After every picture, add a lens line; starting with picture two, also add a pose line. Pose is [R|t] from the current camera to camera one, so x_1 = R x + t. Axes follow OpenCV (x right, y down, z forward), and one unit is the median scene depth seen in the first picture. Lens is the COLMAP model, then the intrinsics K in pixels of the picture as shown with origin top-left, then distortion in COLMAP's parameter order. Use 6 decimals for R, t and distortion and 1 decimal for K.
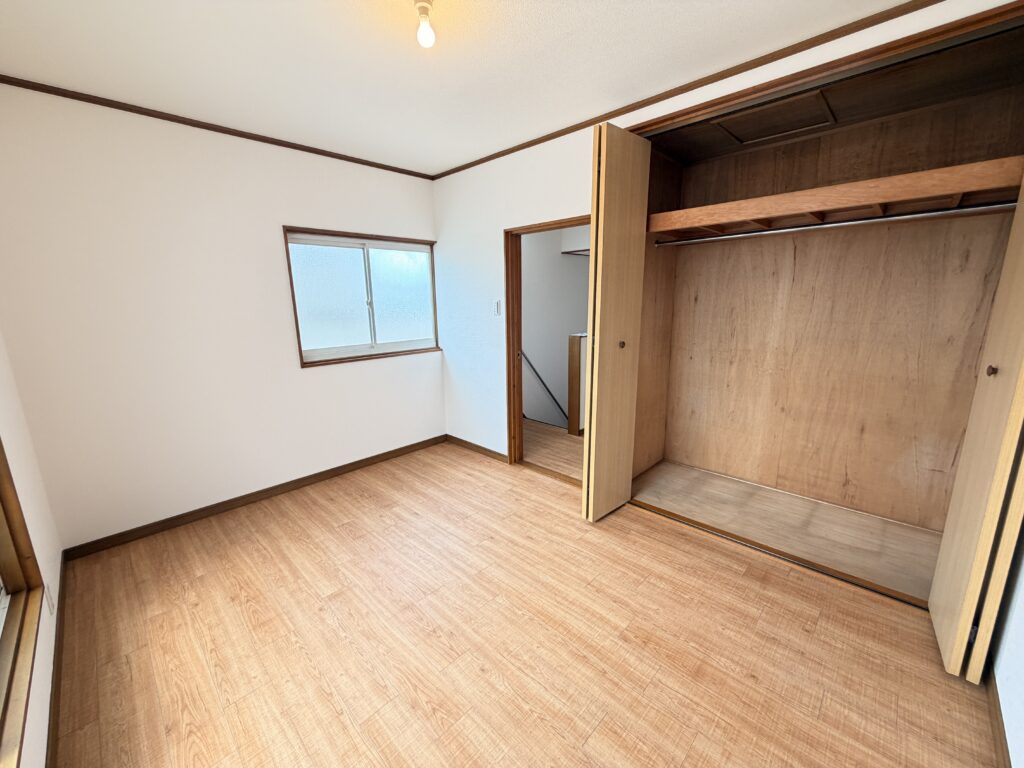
lens RADIAL K [[407.4, 0, 511.7], [0, 407.4, 385.2], [0, 0, 1]] dist [-0.001742, -0.000019]
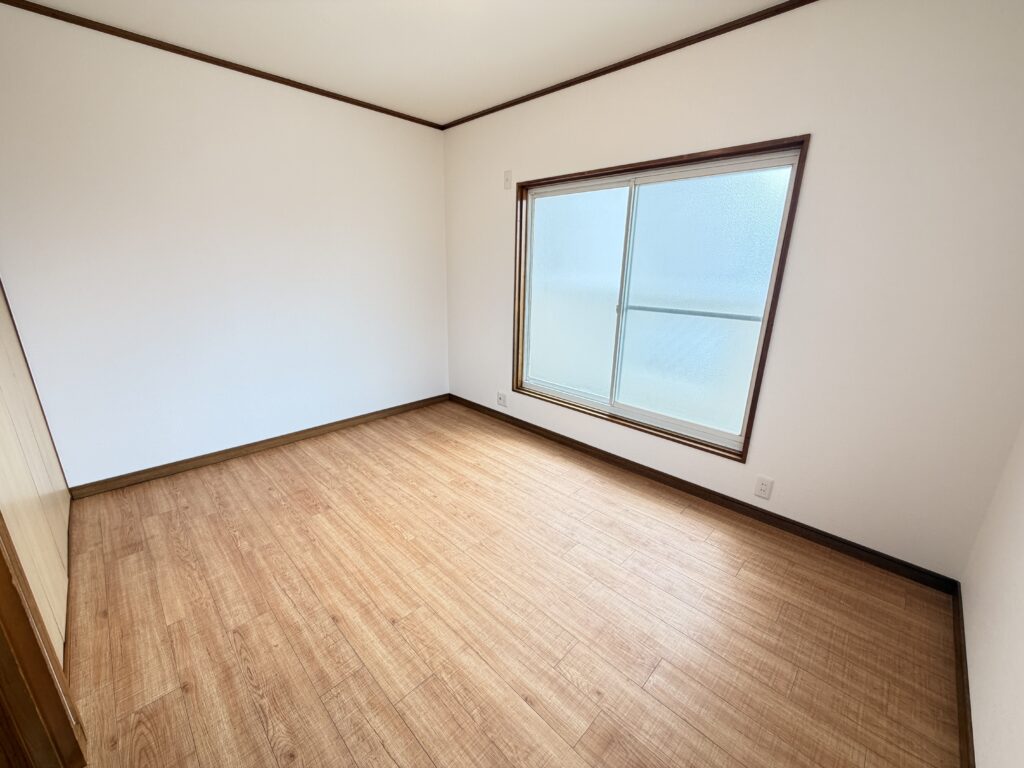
lens RADIAL K [[407.4, 0, 512.6], [0, 407.4, 384.7], [0, 0, 1]] dist [-0.001742, -0.000019]
pose [[-0.999954, -0.003560, 0.008908, -0.287532], [0.001124, 0.878740, 0.477299, -0.315927], [-0.009527, 0.477287, -0.878696, 1.640260]]
